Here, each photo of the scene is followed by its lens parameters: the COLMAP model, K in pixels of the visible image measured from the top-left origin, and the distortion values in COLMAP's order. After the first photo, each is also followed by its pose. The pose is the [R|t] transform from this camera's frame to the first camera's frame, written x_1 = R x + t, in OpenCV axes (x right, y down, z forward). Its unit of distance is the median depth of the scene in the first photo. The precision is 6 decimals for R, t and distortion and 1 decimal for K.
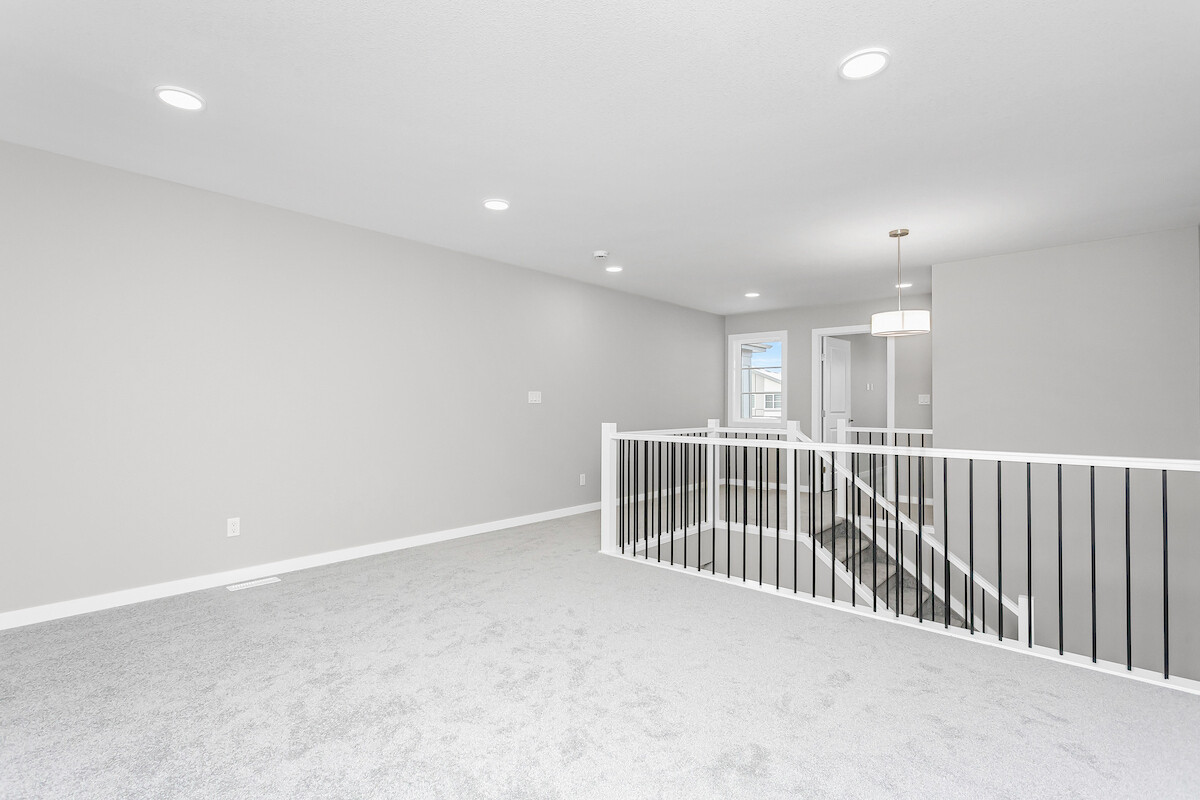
lens RADIAL K [[579.5, 0, 591.2], [0, 579.5, 401.5], [0, 0, 1]] dist [-0.001069, 0.000509]
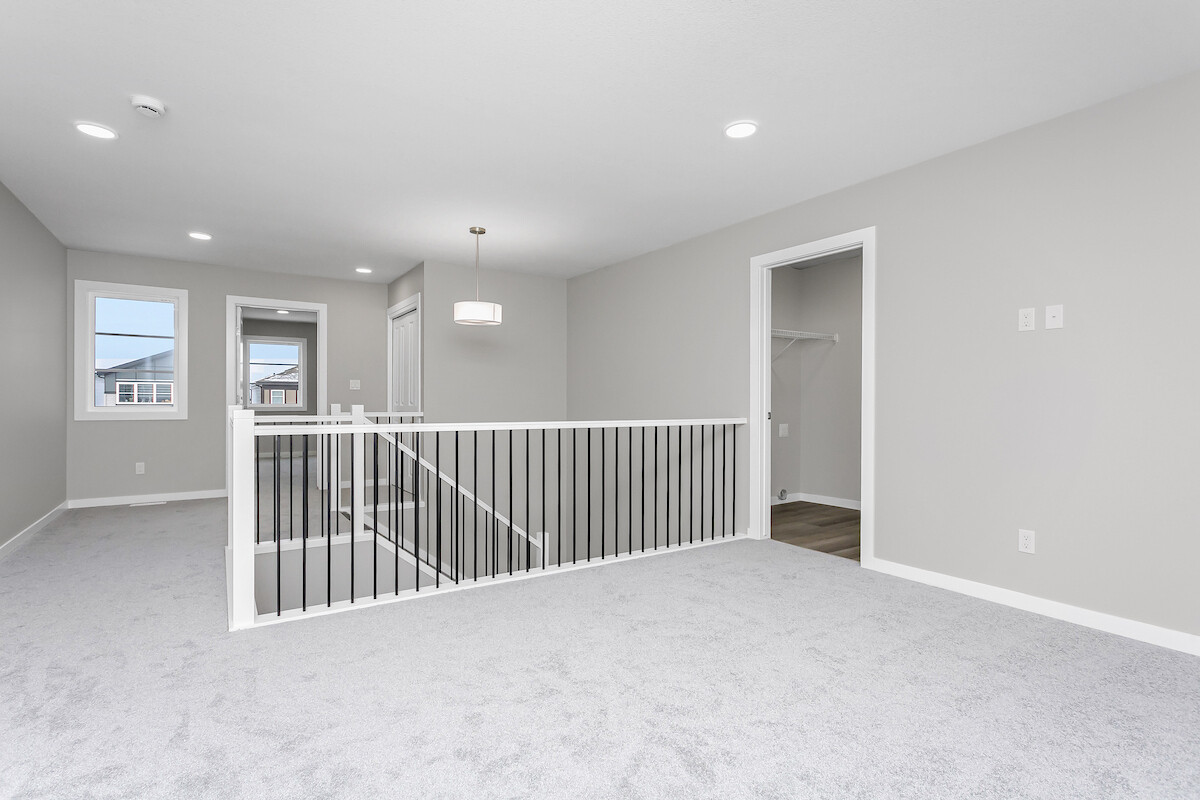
lens RADIAL K [[579.5, 0, 591.2], [0, 579.5, 401.5], [0, 0, 1]] dist [-0.001069, 0.000509]
pose [[0.243199, -0.003117, 0.969972, -0.458333], [-0.011674, 0.999913, 0.006140, 0.021306], [-0.969906, -0.012817, 0.243141, 0.501094]]
